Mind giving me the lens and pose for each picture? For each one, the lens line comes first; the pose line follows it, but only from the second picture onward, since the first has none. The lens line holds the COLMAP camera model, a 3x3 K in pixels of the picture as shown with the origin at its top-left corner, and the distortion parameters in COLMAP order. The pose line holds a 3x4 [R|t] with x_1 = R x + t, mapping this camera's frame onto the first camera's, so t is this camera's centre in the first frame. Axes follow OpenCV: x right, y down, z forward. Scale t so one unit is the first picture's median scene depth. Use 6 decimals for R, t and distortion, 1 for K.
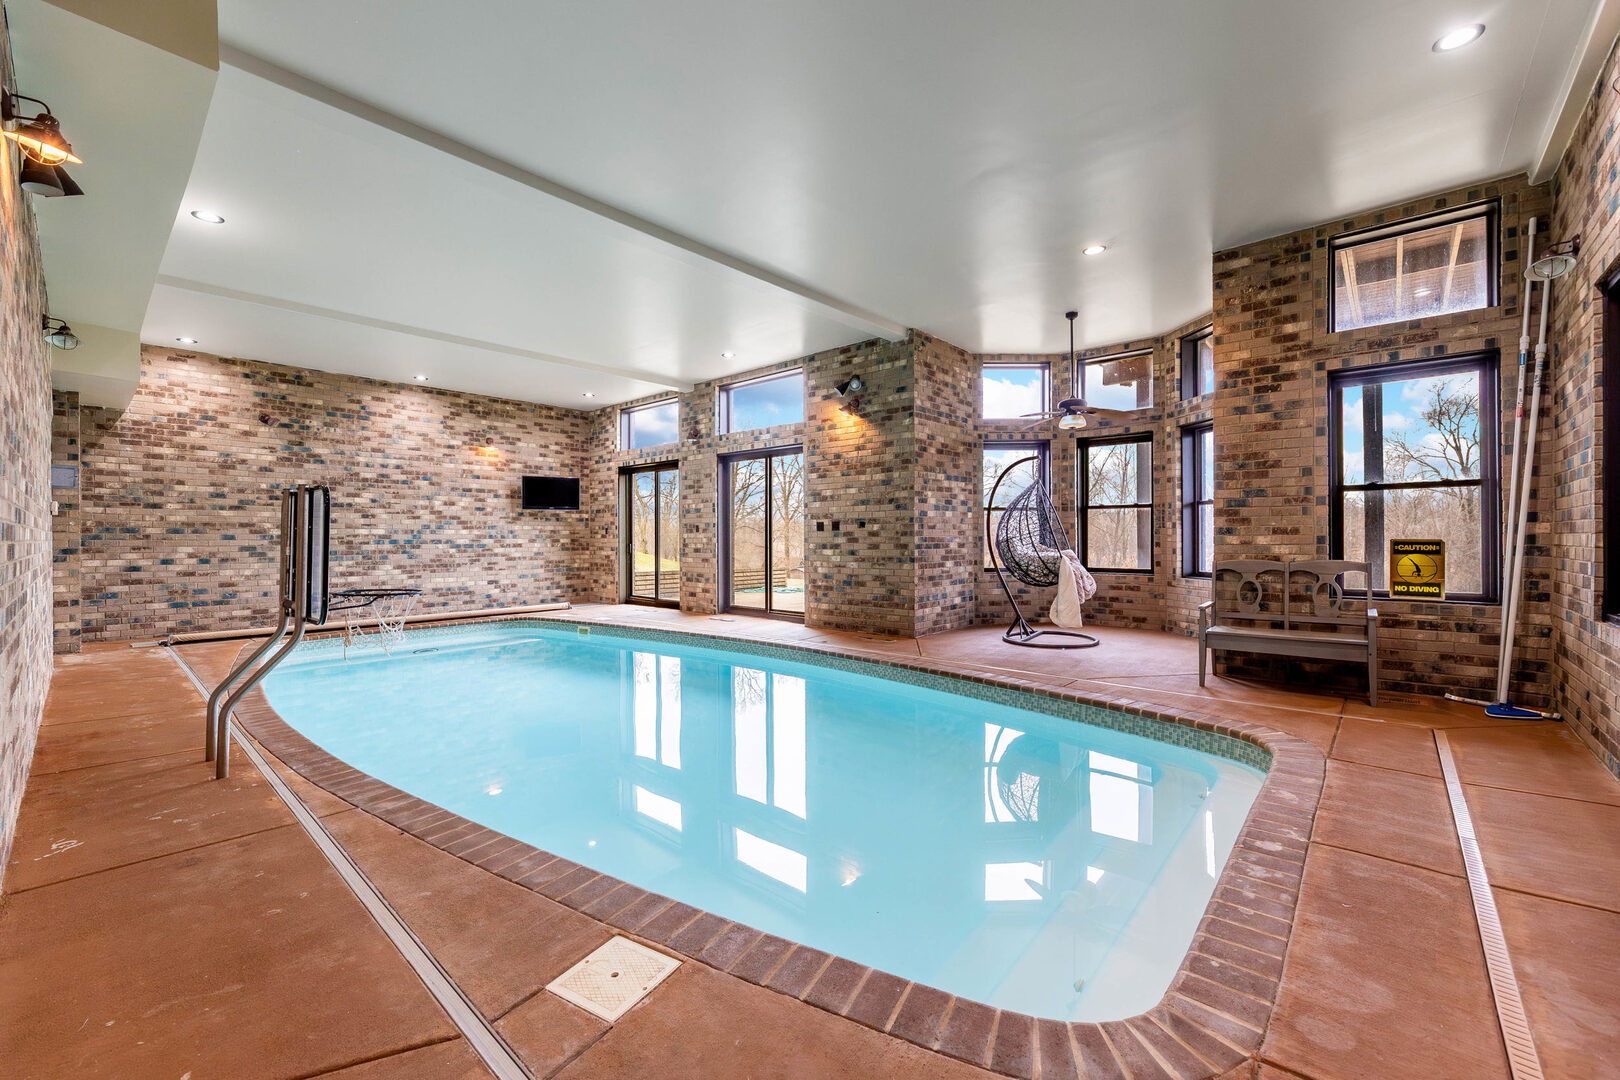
lens RADIAL K [[654.5, 0, 807.4], [0, 654.5, 538.1], [0, 0, 1]] dist [0.002442, 0.000240]
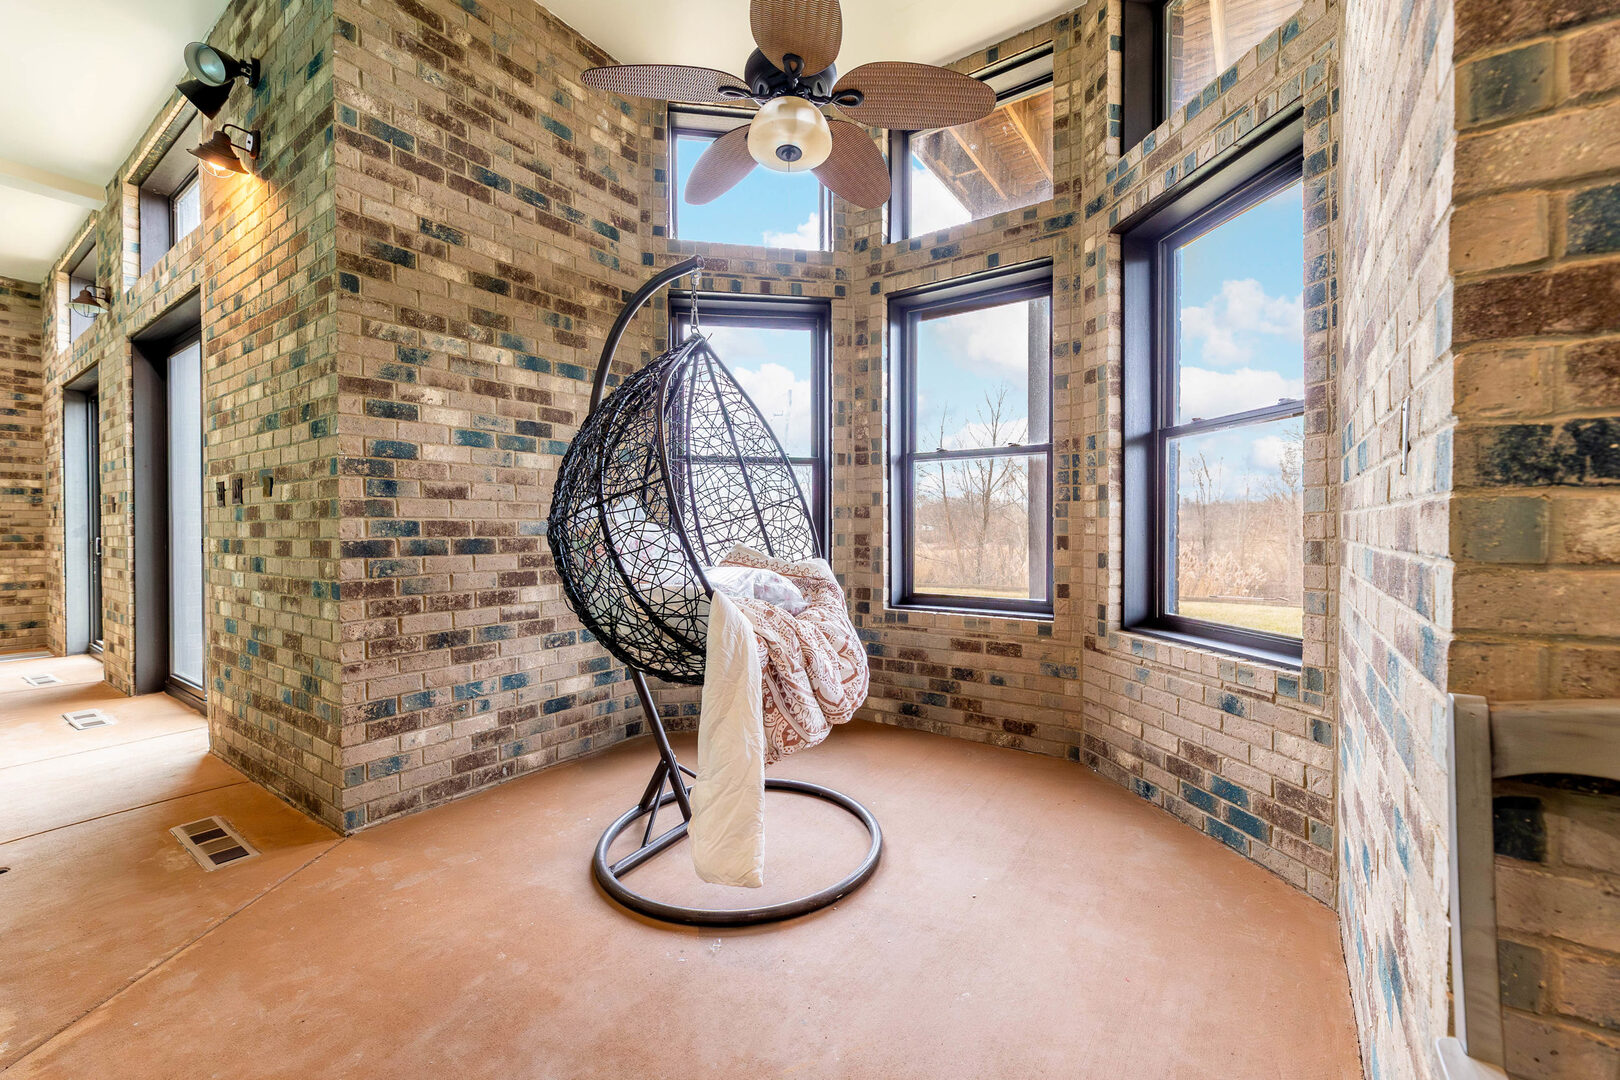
lens RADIAL K [[654.5, 0, 813.3], [0, 654.5, 535.9], [0, 0, 1]] dist [0.002442, 0.000240]
pose [[0.993203, 0.001435, 0.116387, 0.337419], [-0.002442, 0.999961, 0.008517, 0.002666], [-0.116370, -0.008743, 0.993167, 0.620943]]
